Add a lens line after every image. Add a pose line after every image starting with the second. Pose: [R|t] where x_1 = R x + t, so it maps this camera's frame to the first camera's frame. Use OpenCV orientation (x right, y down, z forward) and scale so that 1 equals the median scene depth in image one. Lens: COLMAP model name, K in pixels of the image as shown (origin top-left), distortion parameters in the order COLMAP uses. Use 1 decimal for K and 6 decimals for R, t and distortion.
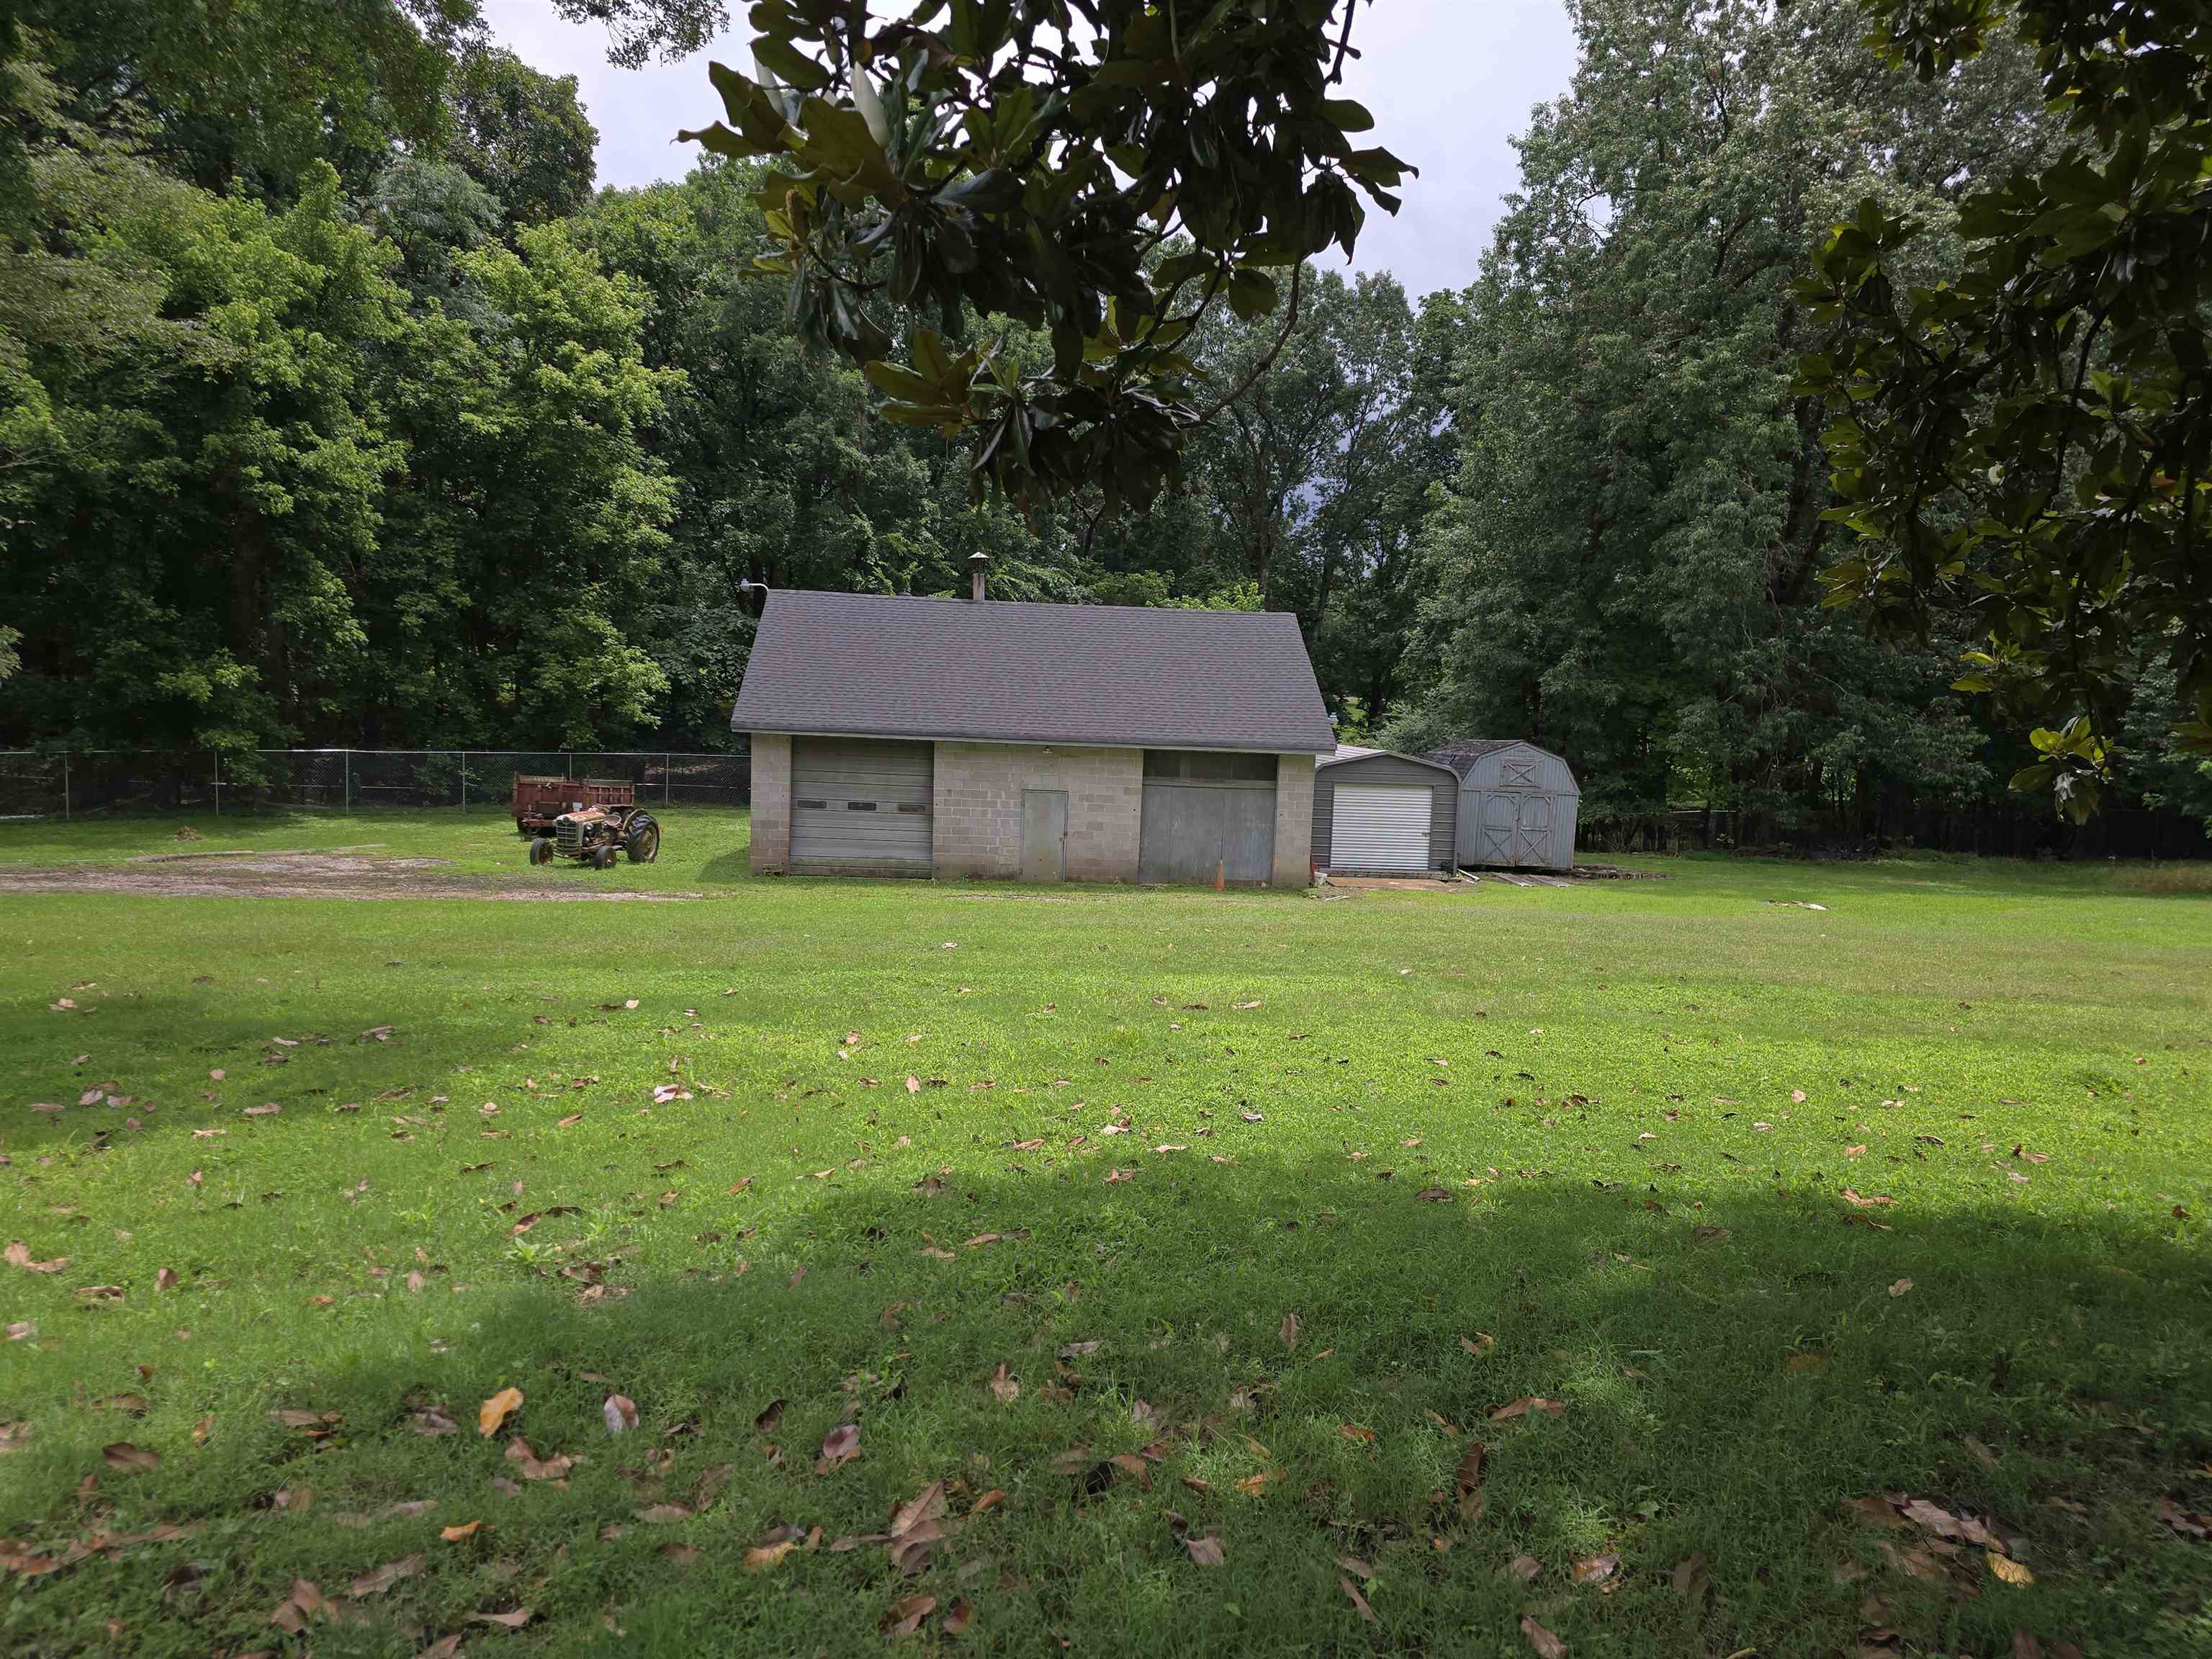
lens RADIAL K [[1462.9, 0, 1114.9], [0, 1462.9, 838.6], [0, 0, 1]] dist [0.021182, -0.013347]
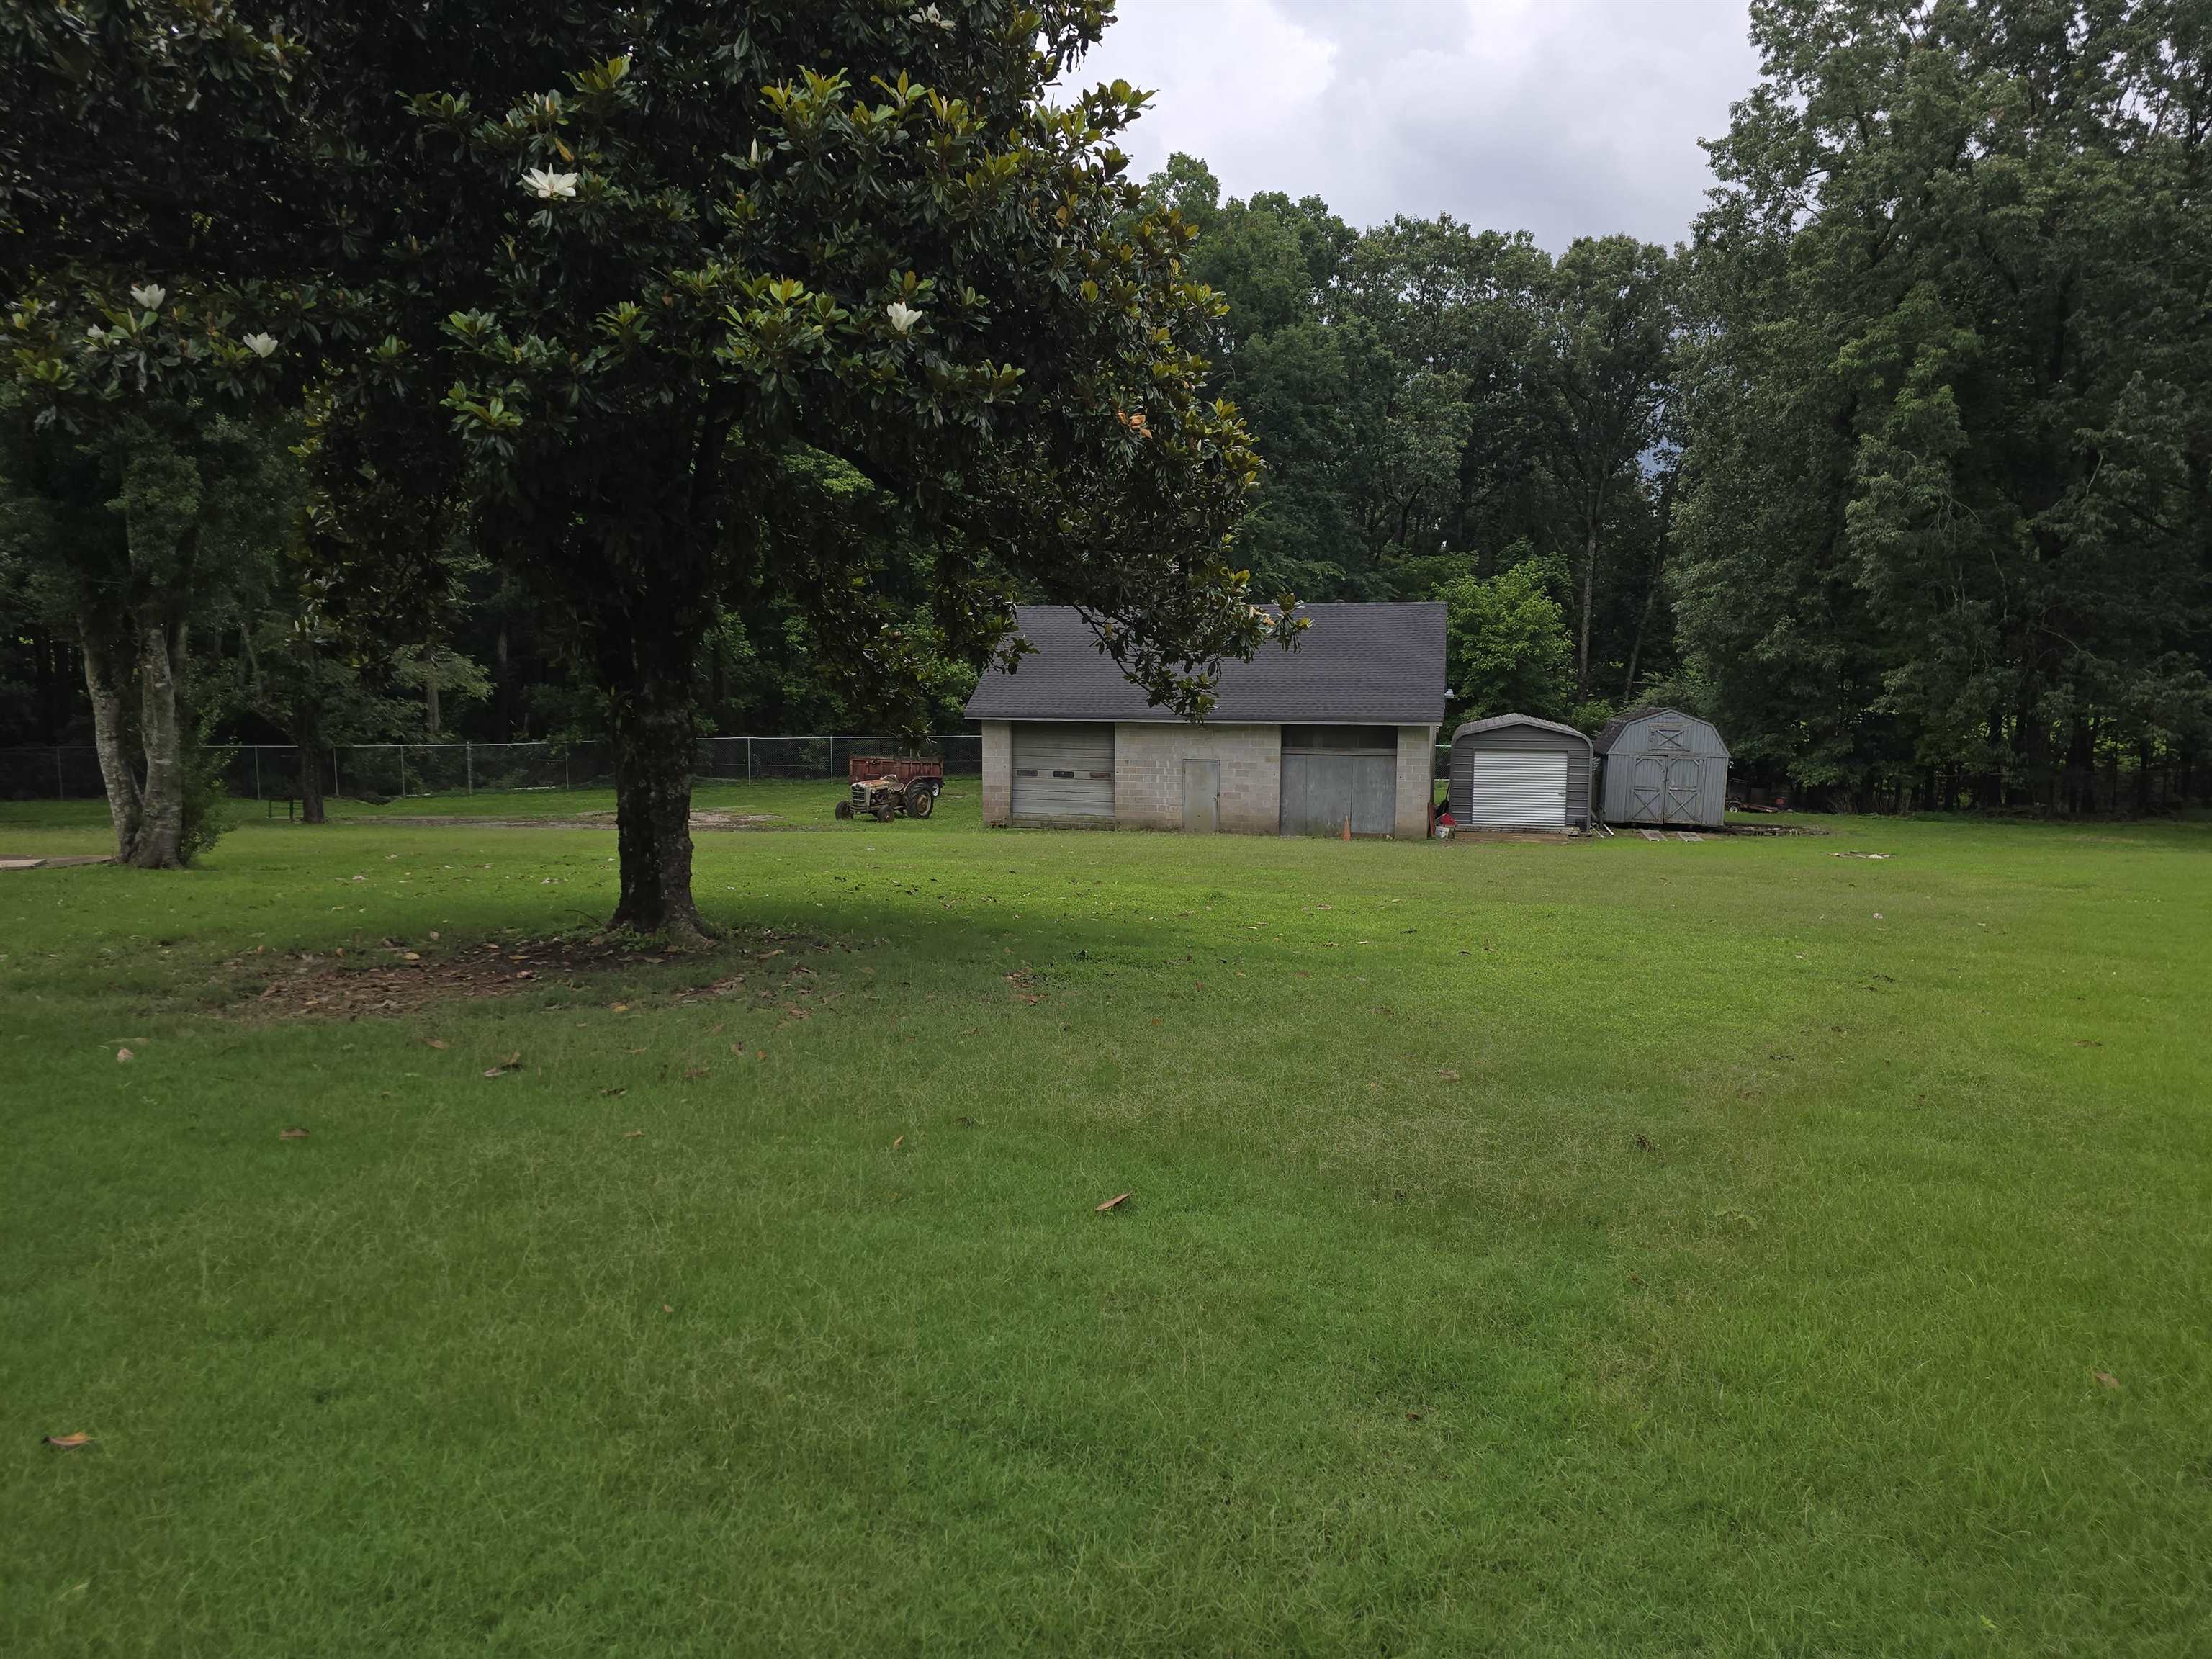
lens RADIAL K [[1462.9, 0, 1096.8], [0, 1462.9, 820.9], [0, 0, 1]] dist [0.021182, -0.013347]
pose [[0.943975, 0.000160, -0.330017, 0.270471], [0.001916, 0.999980, 0.005967, 0.011011], [0.330012, -0.006265, 0.943956, -0.198342]]
